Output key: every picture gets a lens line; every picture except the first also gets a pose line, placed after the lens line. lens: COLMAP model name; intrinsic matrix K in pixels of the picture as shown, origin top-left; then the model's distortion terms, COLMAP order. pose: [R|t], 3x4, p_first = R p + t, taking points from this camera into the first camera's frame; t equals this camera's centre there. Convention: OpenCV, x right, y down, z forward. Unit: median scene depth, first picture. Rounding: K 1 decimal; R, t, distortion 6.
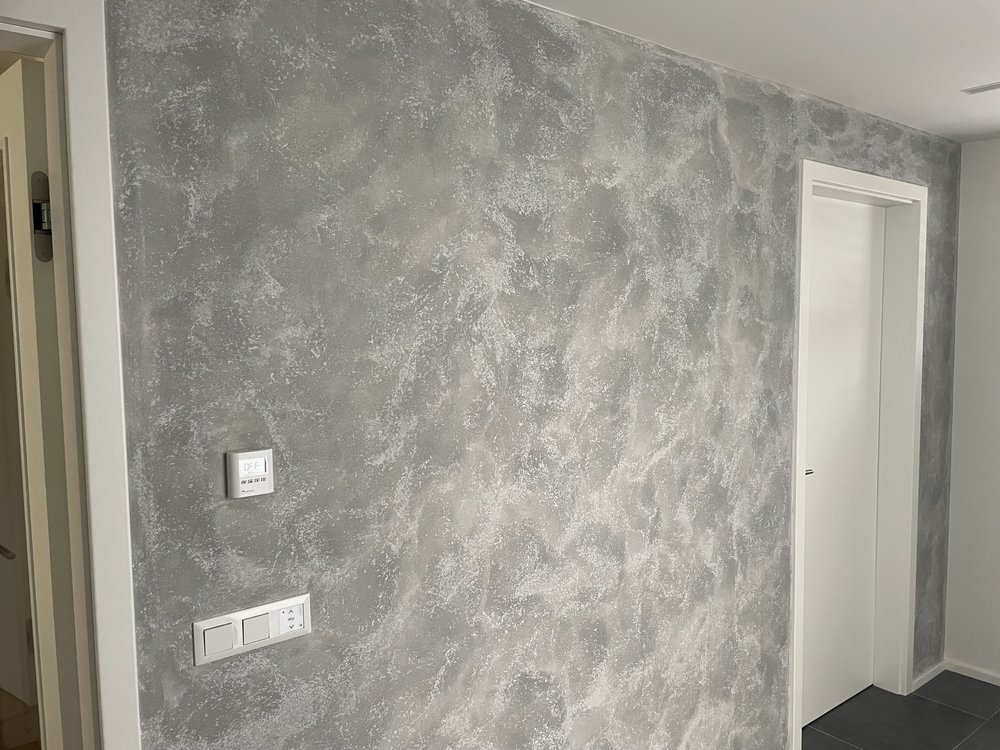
lens RADIAL K [[761.5, 0, 504.9], [0, 761.5, 367.3], [0, 0, 1]] dist [0.059927, -0.077043]
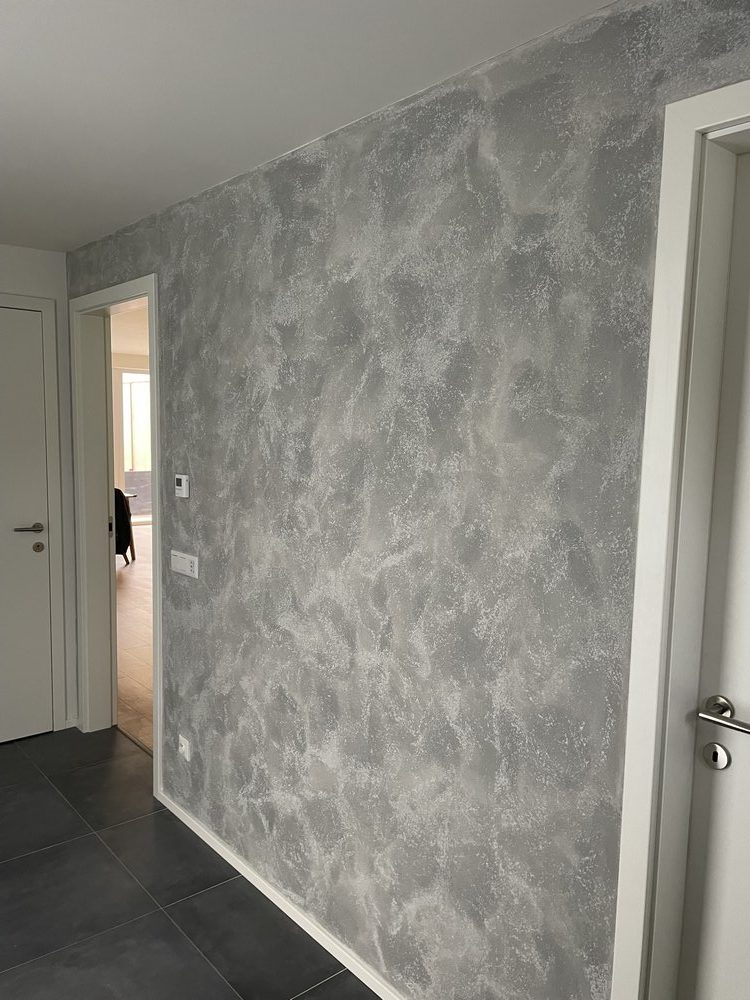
lens RADIAL K [[761.5, 0, 369.9], [0, 761.5, 508.6], [0, 0, 1]] dist [0.059927, -0.077043]
pose [[0.017452, 0.111263, -0.993638, 1.249429], [-0.088603, 0.990051, 0.109305, -0.048699], [0.995914, 0.086131, 0.027137, 1.073432]]
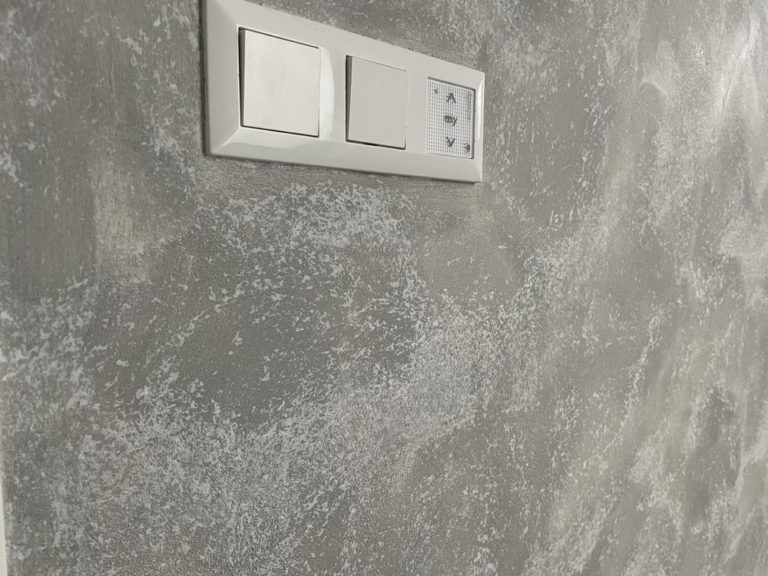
lens RADIAL K [[584.8, 0, 382.4], [0, 584.8, 289.7], [0, 0, 1]] dist [0.059927, -0.077043]
pose [[0.997830, 0.022838, 0.061758, -0.253602], [-0.024798, 0.999207, 0.031164, 0.311308], [-0.060997, -0.032628, 0.997605, 0.563070]]
